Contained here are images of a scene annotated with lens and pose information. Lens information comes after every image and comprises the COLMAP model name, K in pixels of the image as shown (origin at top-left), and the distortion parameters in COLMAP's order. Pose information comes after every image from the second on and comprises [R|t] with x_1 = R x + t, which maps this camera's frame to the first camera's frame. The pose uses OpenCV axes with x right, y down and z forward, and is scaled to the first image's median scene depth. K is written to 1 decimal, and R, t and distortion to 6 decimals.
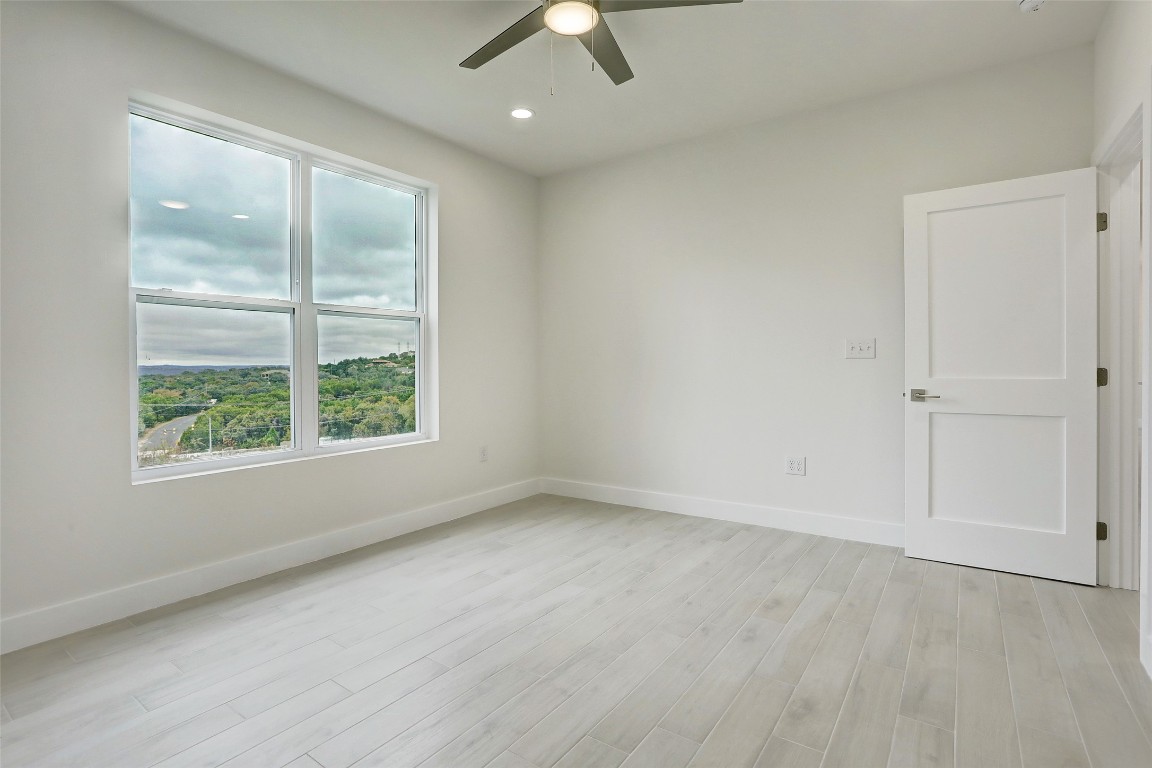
lens RADIAL K [[557.0, 0, 584.6], [0, 557.0, 371.7], [0, 0, 1]] dist [-0.059718, 0.019108]
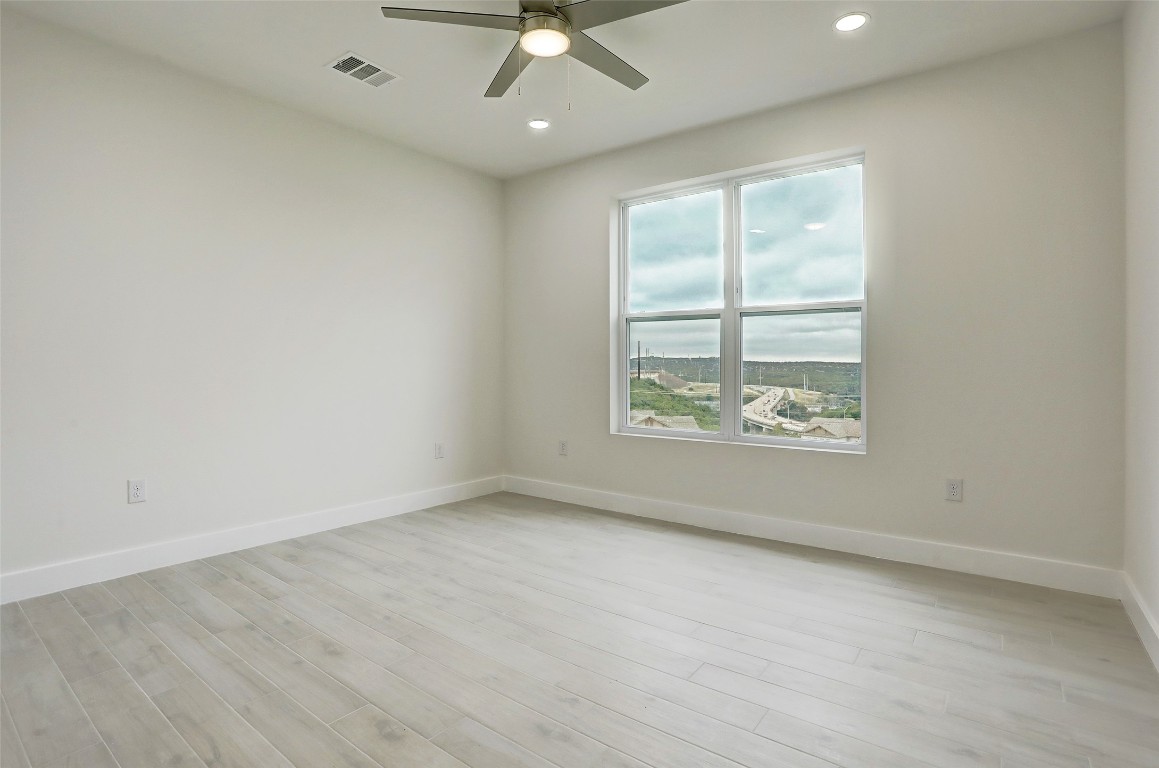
lens RADIAL K [[597.0, 0, 579.5], [0, 597.0, 384.0], [0, 0, 1]] dist [-0.029000, 0.000336]
pose [[-0.080181, 0.035290, -0.996155, 0.845154], [0.001286, 0.999376, 0.035300, -0.013421], [0.996780, 0.001549, -0.080176, 0.864599]]
